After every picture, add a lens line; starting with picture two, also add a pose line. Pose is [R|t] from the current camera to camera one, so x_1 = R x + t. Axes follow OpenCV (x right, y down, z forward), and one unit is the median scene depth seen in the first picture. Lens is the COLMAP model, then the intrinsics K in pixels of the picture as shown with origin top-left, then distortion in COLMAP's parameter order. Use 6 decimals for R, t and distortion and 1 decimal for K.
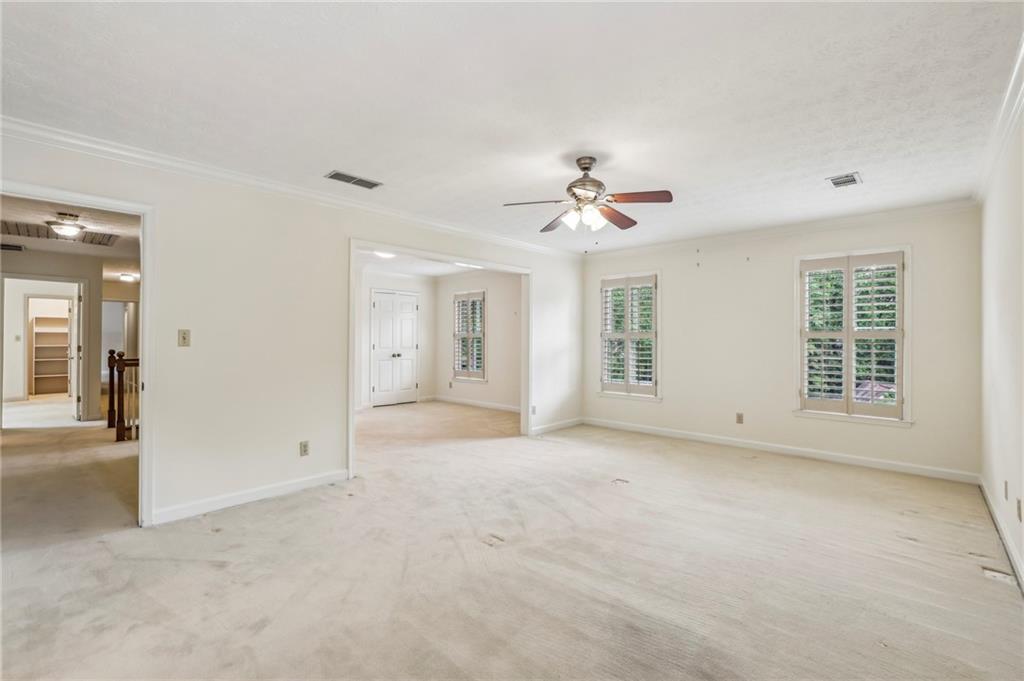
lens RADIAL K [[437.6, 0, 510.3], [0, 437.6, 337.9], [0, 0, 1]] dist [-0.000236, 0.000180]
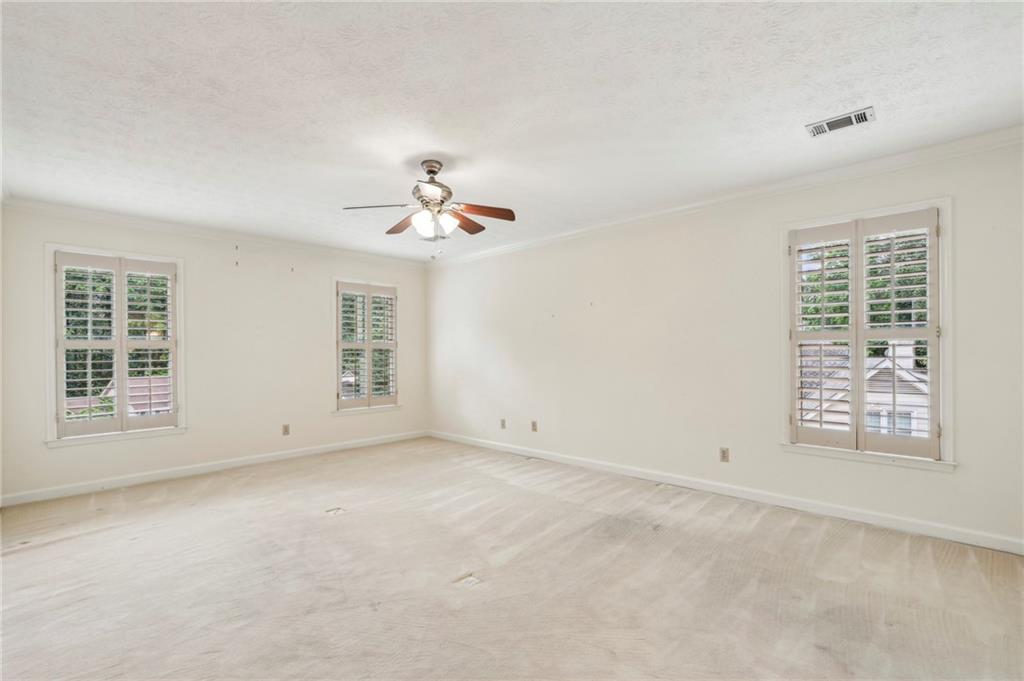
lens RADIAL K [[456.2, 0, 511.3], [0, 456.2, 344.2], [0, 0, 1]] dist [-0.001180, -0.000028]
pose [[0.051856, 0.007557, 0.998626, -0.571546], [0.003545, 0.999964, -0.007751, 0.002367], [-0.998648, 0.003942, 0.051827, 0.535508]]
